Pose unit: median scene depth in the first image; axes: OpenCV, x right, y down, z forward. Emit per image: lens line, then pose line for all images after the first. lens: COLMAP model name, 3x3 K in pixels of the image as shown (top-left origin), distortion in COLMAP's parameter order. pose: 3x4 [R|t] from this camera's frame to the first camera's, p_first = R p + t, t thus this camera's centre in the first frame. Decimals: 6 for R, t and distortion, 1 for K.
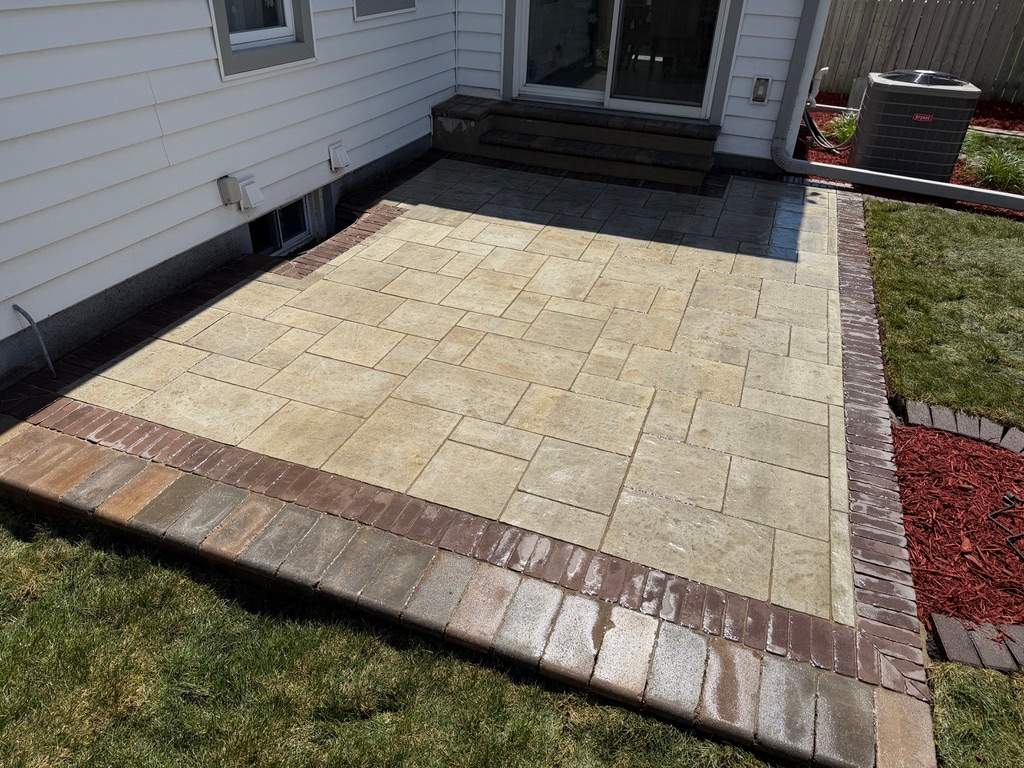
lens RADIAL K [[718.3, 0, 512.0], [0, 718.3, 384.0], [0, 0, 1]] dist [0.072240, -0.093710]
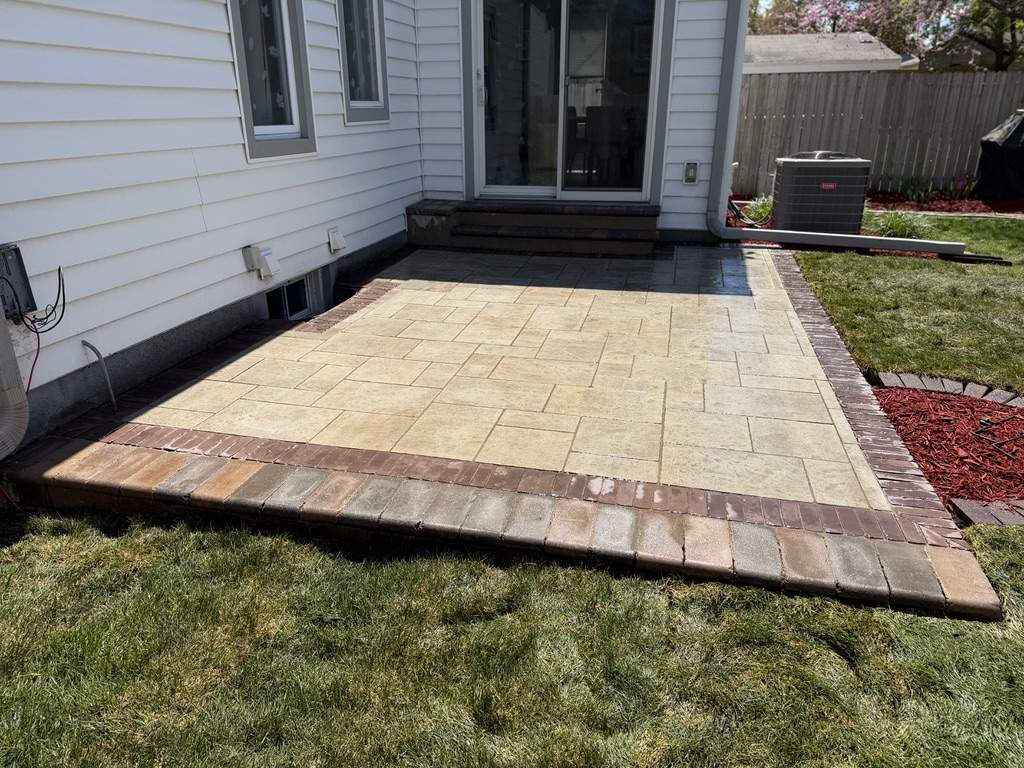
lens RADIAL K [[711.8, 0, 506.4], [0, 711.8, 385.9], [0, 0, 1]] dist [0.095064, -0.137165]
pose [[0.992303, -0.081101, 0.093585, -0.126824], [0.097113, 0.978546, -0.181704, 0.160978], [-0.076841, 0.189394, 0.978890, -0.063010]]
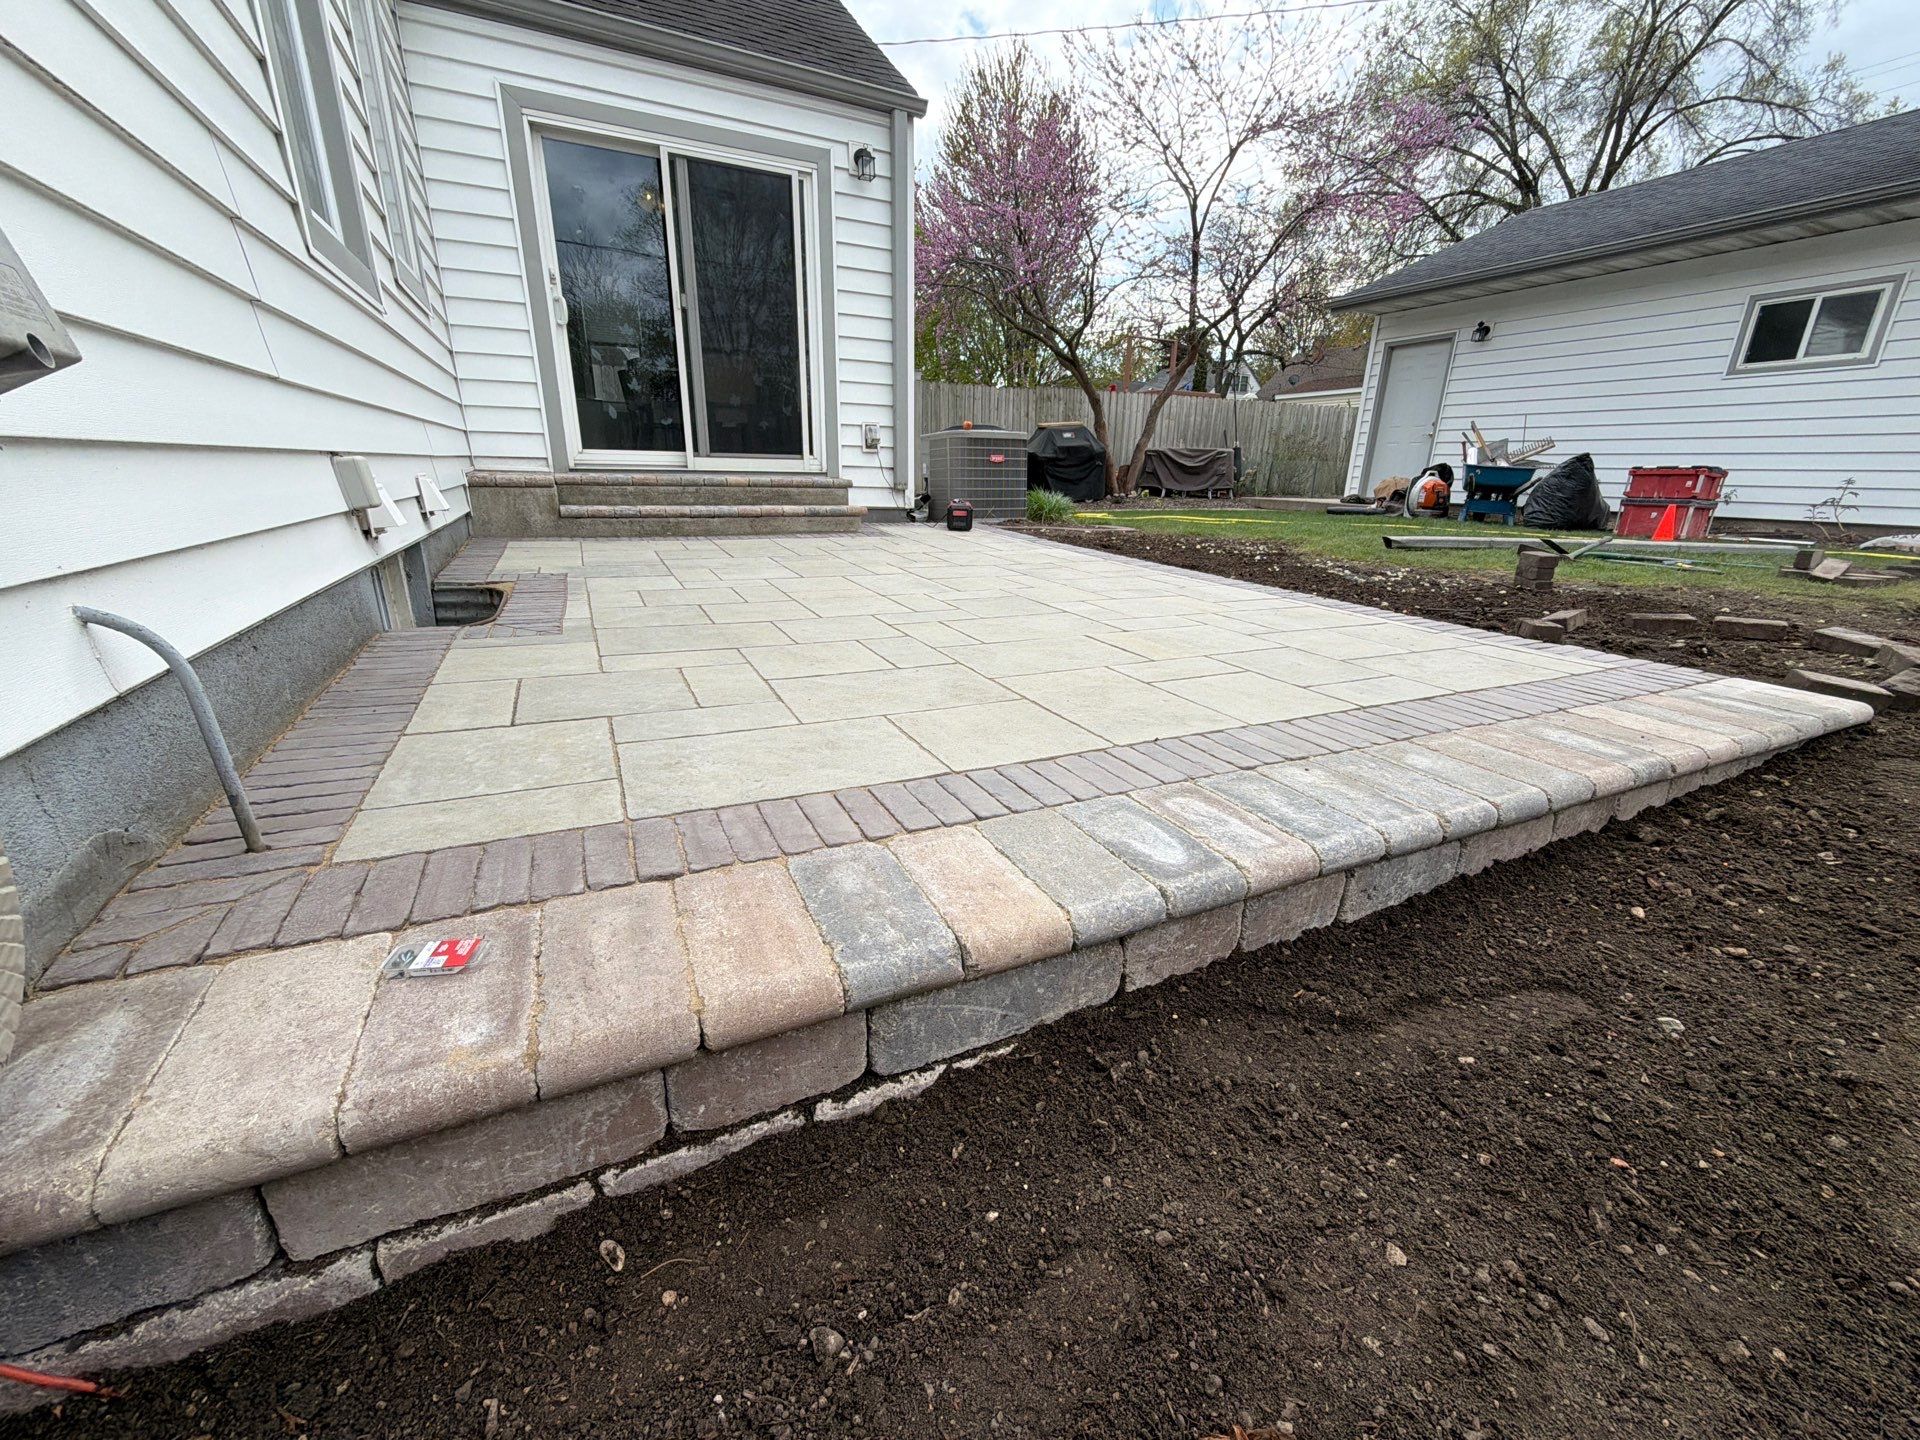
lens RADIAL K [[757.9, 0, 960.0], [0, 757.9, 720.0], [0, 0, 1]] dist [-0.002579, -0.000152]
pose [[0.690821, -0.250285, 0.678325, -0.496603], [0.391573, 0.918189, -0.059997, 0.060382], [-0.607814, 0.307061, 0.732309, 0.453353]]
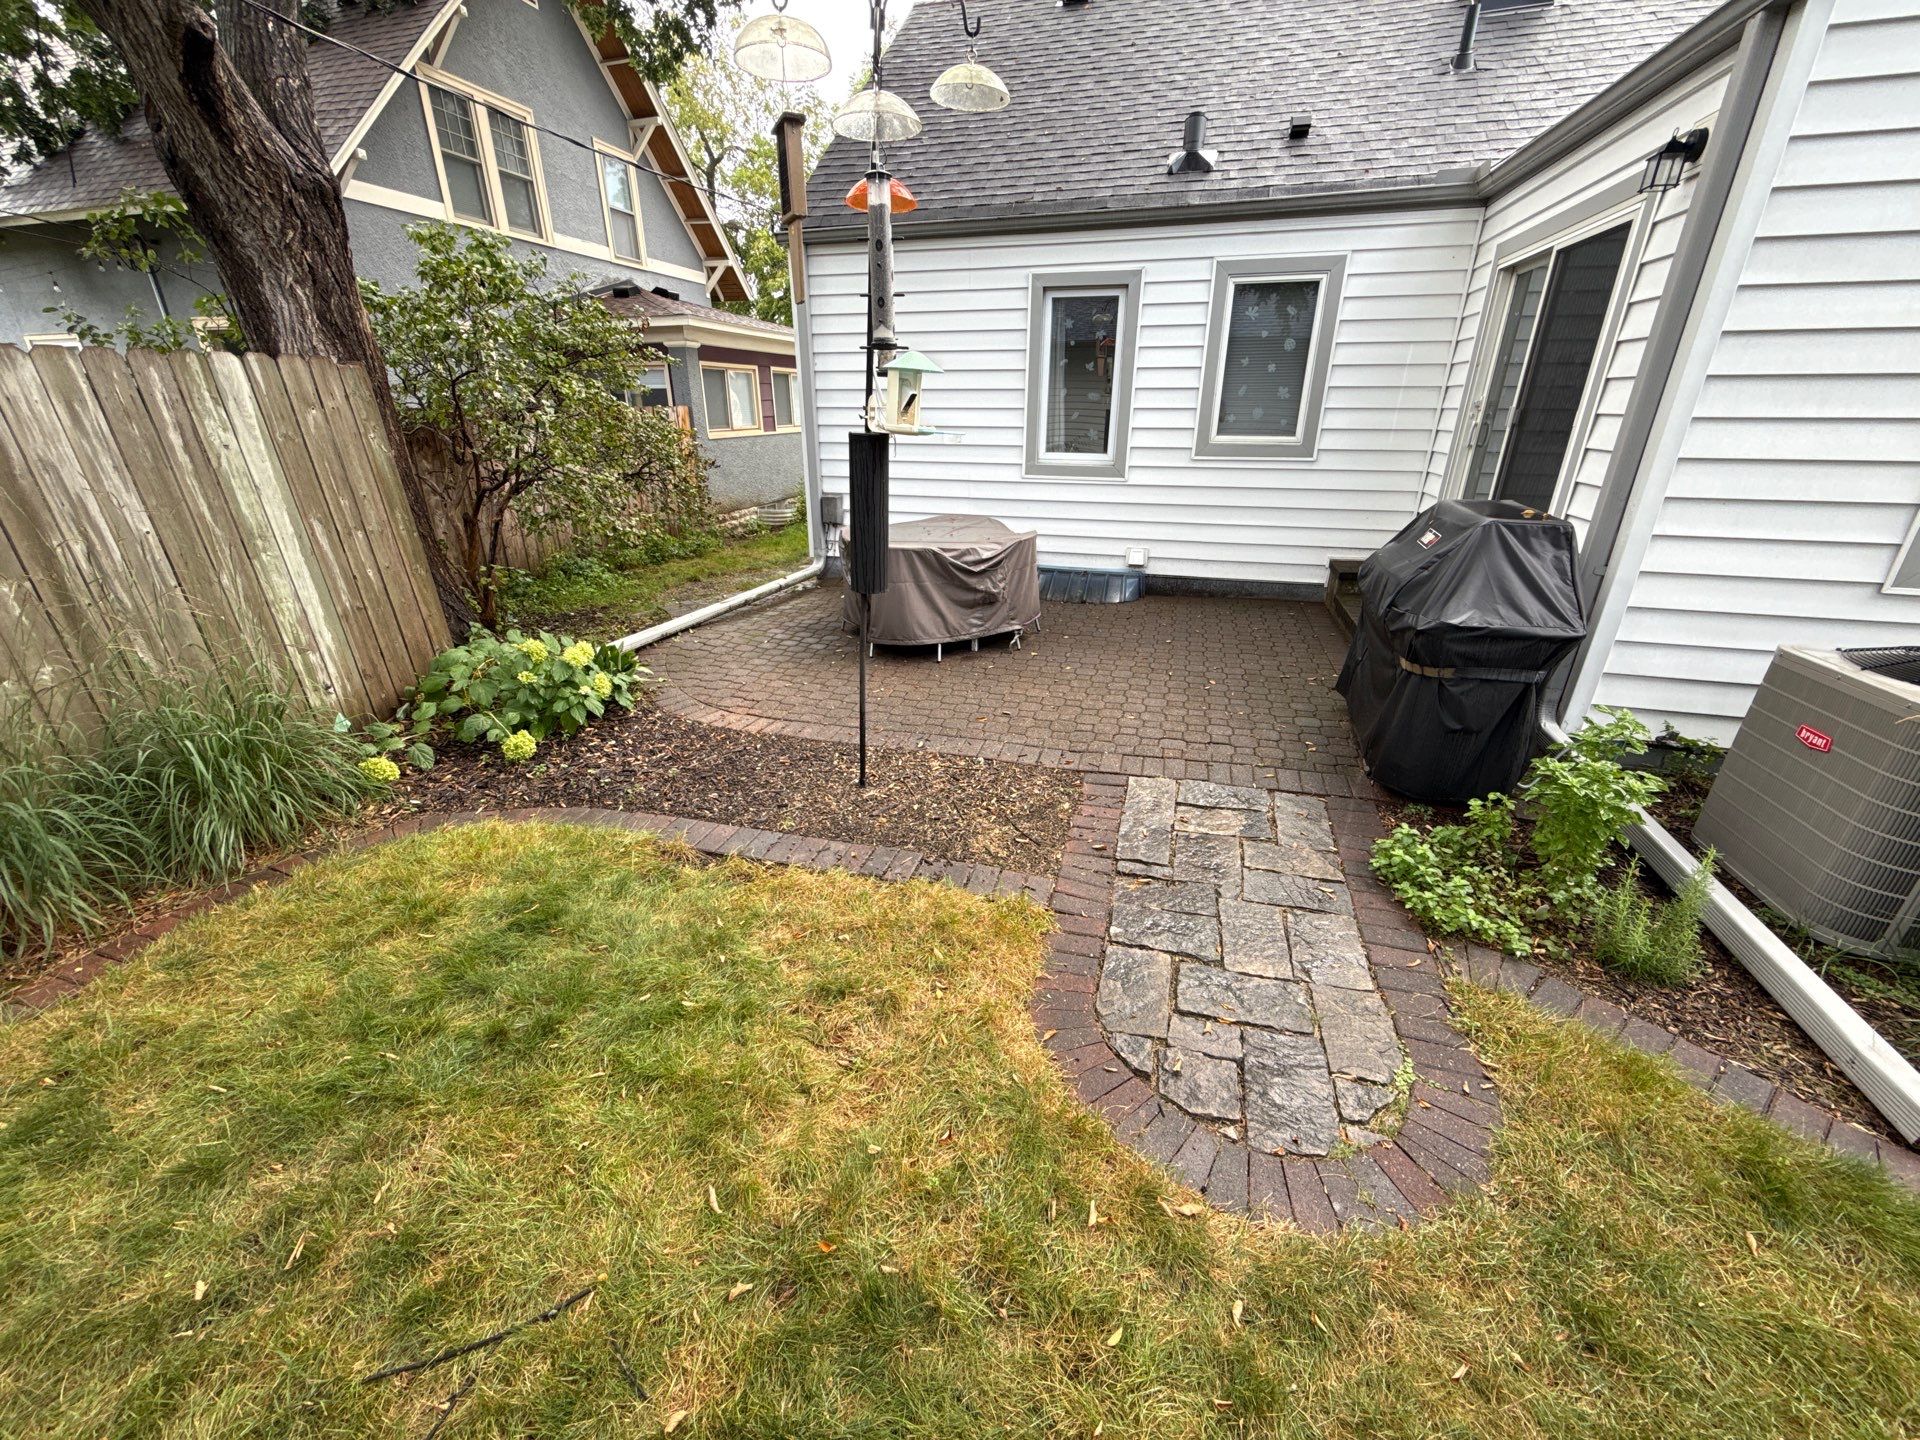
lens RADIAL K [[757.9, 0, 960.0], [0, 757.9, 720.0], [0, 0, 1]] dist [-0.002579, -0.000152]
pose [[0.079848, 0.349643, -0.933474, 1.308331], [-0.527820, 0.809236, 0.257959, -0.325556], [0.845595, 0.472109, 0.249164, 0.682877]]
